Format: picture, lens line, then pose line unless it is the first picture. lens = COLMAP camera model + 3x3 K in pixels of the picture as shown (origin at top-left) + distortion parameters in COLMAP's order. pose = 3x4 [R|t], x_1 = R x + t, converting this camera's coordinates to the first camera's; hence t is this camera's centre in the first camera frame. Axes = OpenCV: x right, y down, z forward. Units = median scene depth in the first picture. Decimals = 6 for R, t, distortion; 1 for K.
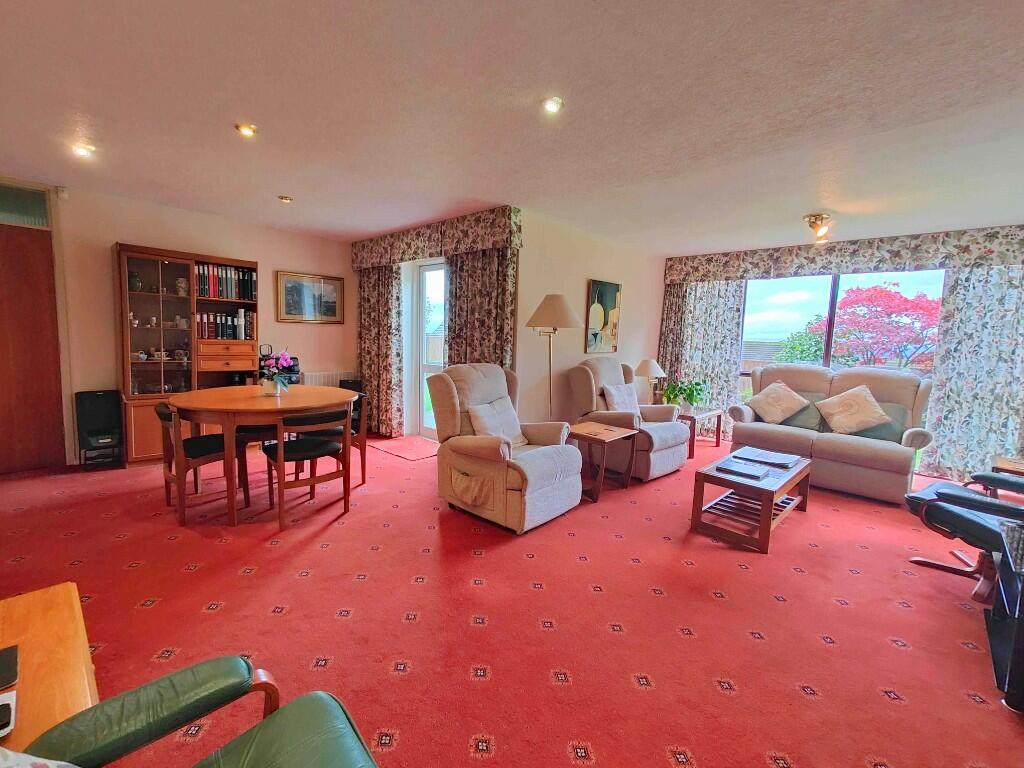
lens RADIAL K [[451.9, 0, 511.9], [0, 451.9, 379.7], [0, 0, 1]] dist [0.011071, 0.000176]
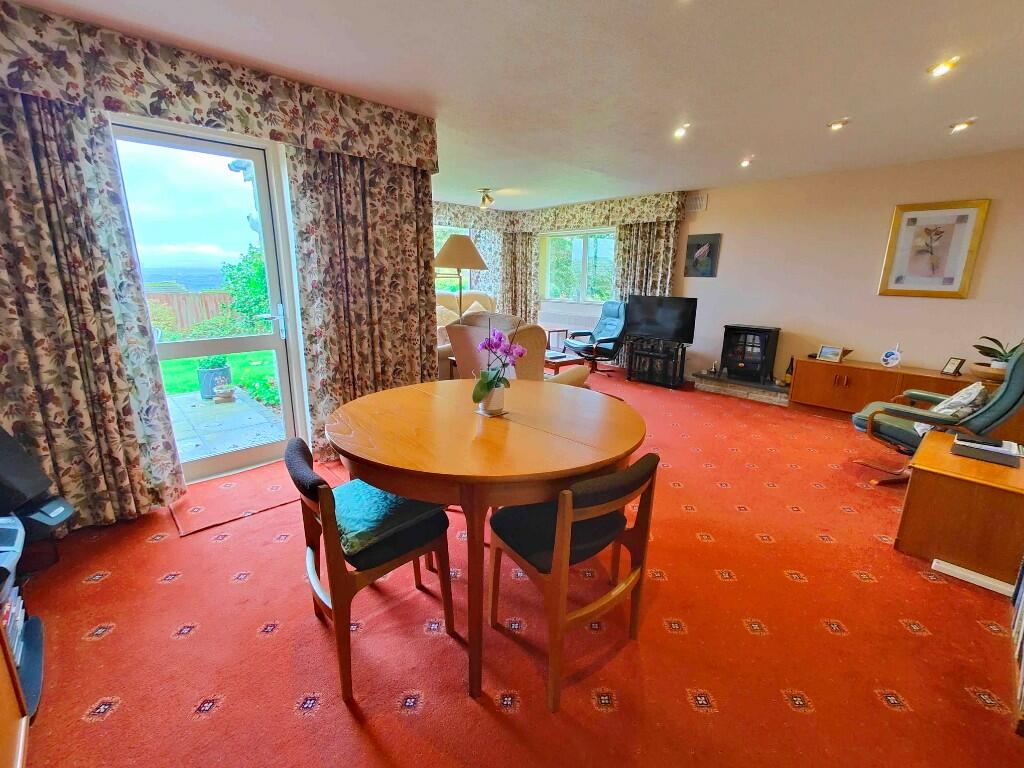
lens RADIAL K [[451.9, 0, 510.7], [0, 451.9, 384.4], [0, 0, 1]] dist [0.011071, 0.000176]
pose [[0.052856, -0.269502, 0.961548, -0.809465], [0.093609, 0.959991, 0.263920, -0.106469], [-0.994205, 0.076060, 0.075969, 0.719549]]
